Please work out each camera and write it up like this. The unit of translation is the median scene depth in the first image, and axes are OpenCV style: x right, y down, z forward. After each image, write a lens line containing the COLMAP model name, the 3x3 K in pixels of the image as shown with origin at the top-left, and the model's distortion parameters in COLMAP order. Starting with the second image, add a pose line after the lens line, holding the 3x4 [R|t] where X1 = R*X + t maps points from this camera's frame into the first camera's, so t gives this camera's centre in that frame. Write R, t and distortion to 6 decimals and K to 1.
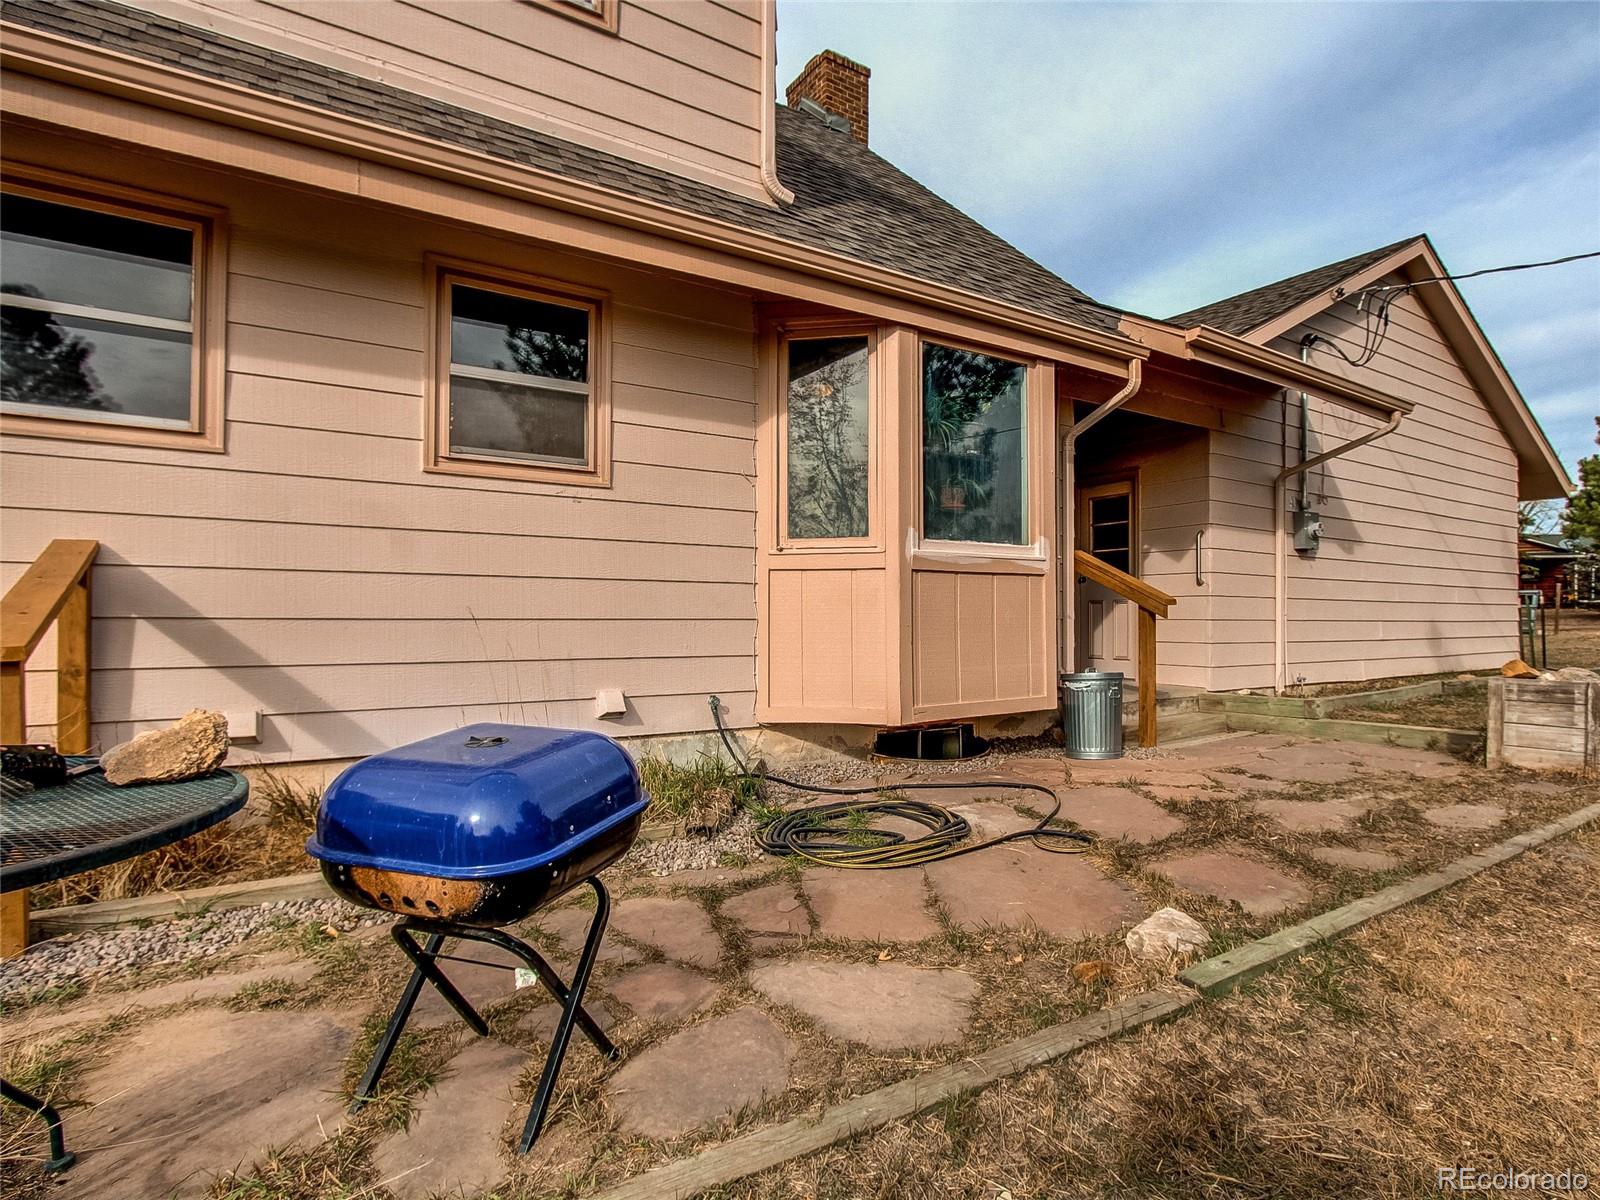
lens RADIAL K [[902.9, 0, 802.0], [0, 902.9, 603.4], [0, 0, 1]] dist [-0.019075, -0.000482]
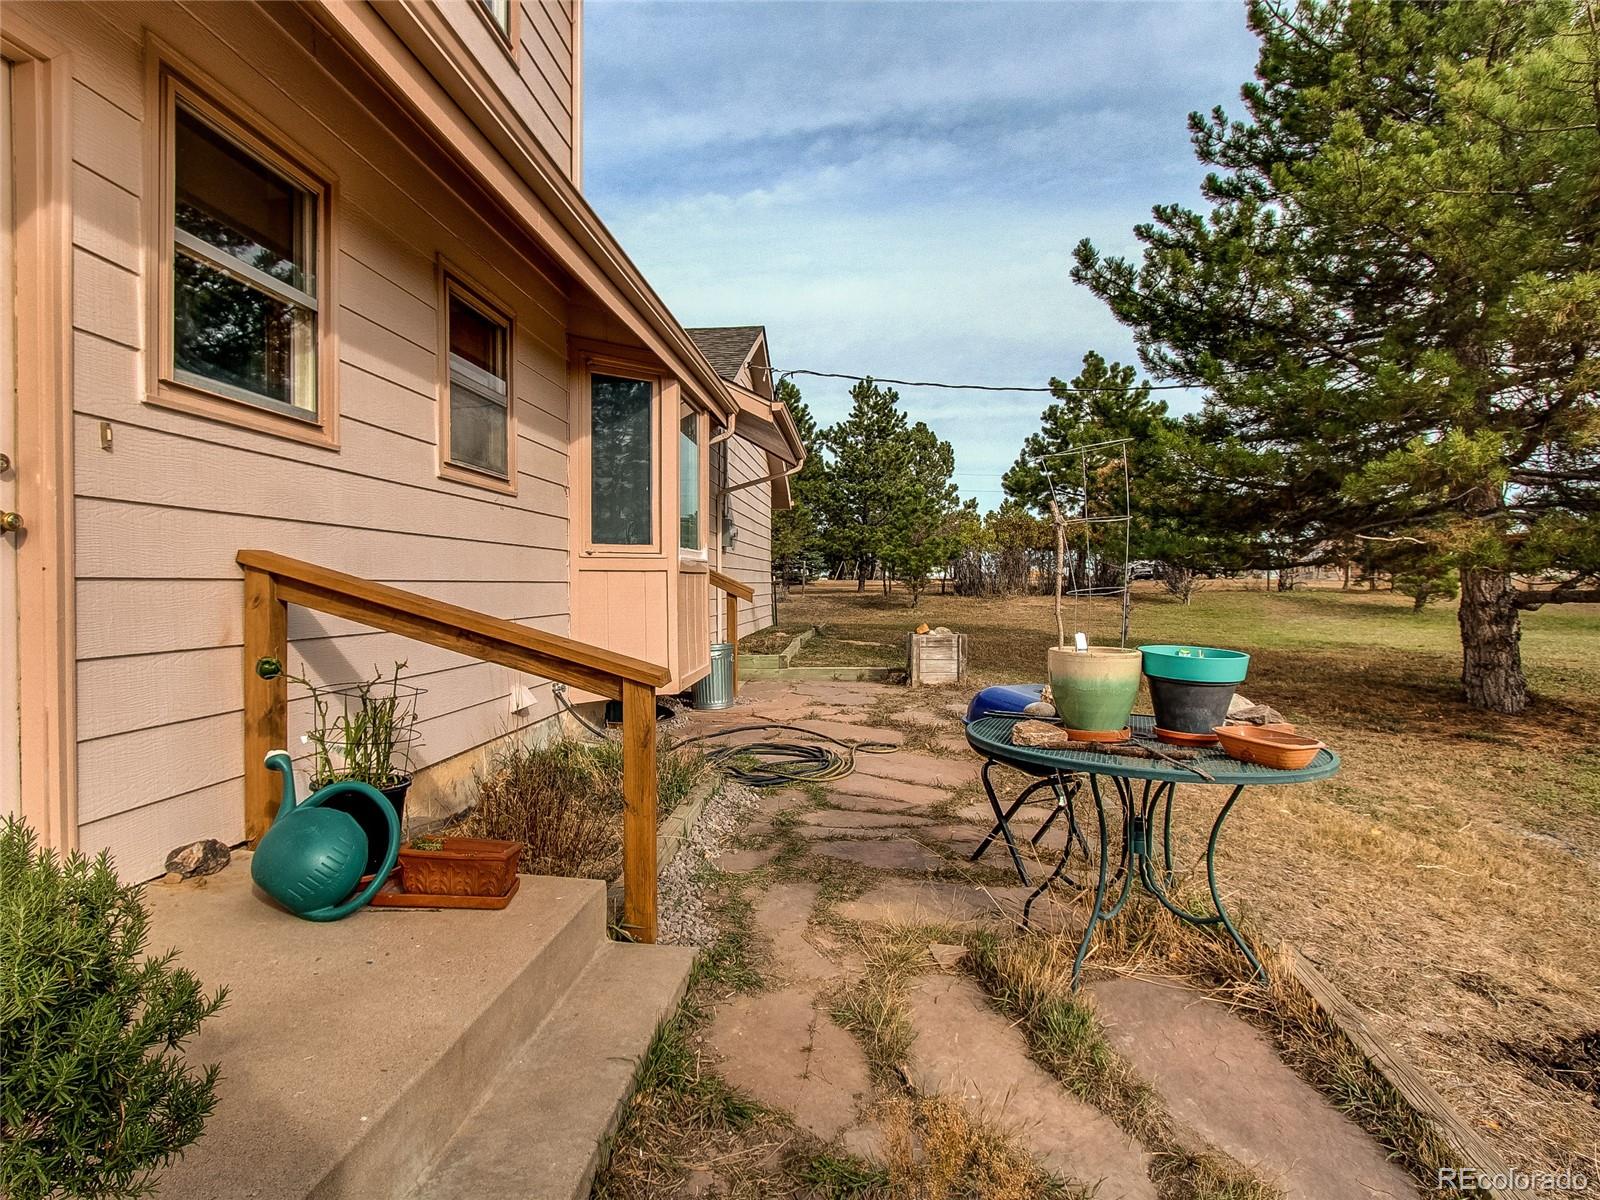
lens RADIAL K [[902.9, 0, 805.2], [0, 902.9, 596.5], [0, 0, 1]] dist [-0.019075, -0.000482]
pose [[0.641493, -0.016033, 0.766962, -0.752738], [-0.004294, 0.999691, 0.024490, -0.034240], [-0.767117, -0.019003, 0.641225, 0.044678]]
